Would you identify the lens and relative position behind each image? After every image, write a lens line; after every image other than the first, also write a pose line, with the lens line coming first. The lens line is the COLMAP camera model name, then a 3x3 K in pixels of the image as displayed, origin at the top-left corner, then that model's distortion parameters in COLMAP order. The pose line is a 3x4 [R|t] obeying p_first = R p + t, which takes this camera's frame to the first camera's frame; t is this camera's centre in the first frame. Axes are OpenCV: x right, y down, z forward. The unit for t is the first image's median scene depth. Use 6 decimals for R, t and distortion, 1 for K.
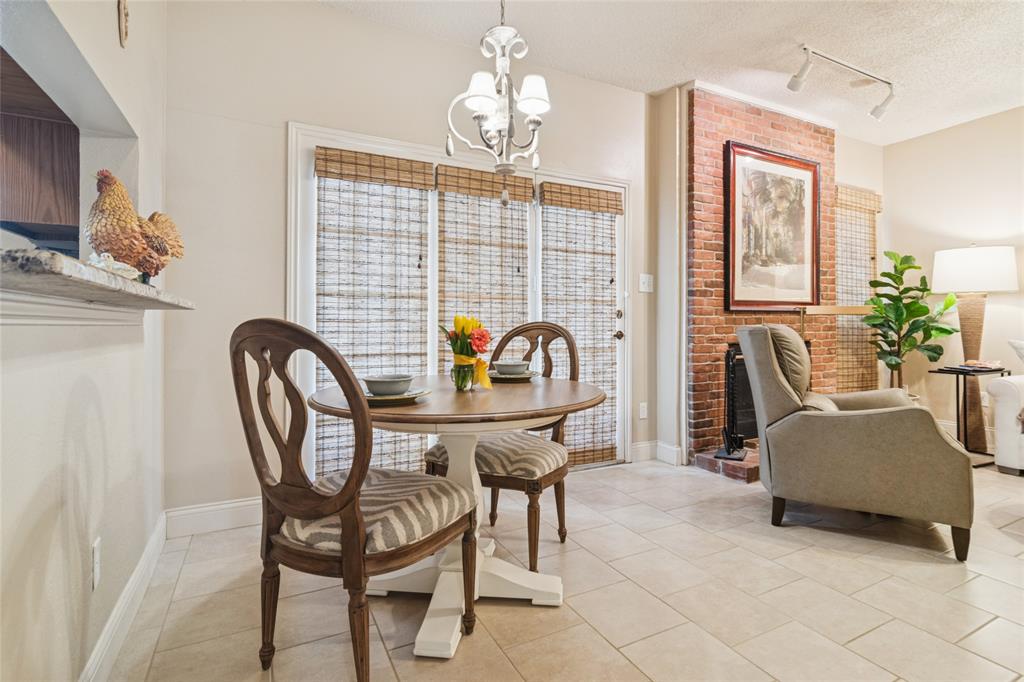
lens RADIAL K [[498.0, 0, 522.9], [0, 498.0, 320.8], [0, 0, 1]] dist [-0.002940, -0.000700]
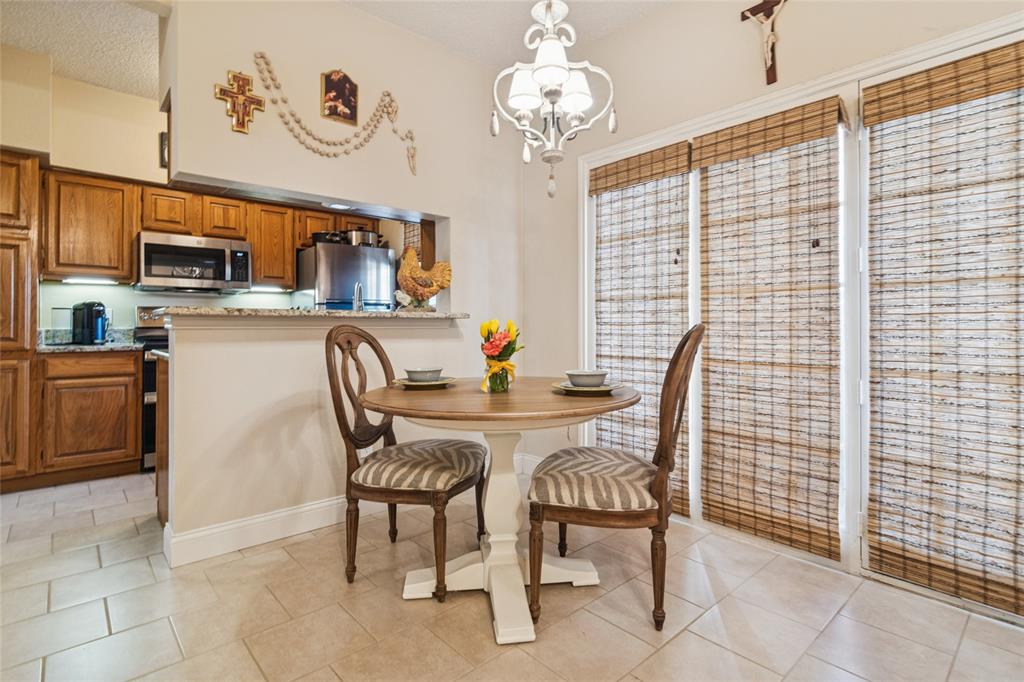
lens RADIAL K [[498.0, 0, 517.1], [0, 498.0, 325.7], [0, 0, 1]] dist [-0.002940, -0.000700]
pose [[0.256417, -0.003982, -0.966558, 0.572258], [0.009624, 0.999952, -0.001566, 0.003233], [0.966518, -0.008900, 0.256443, 0.491231]]
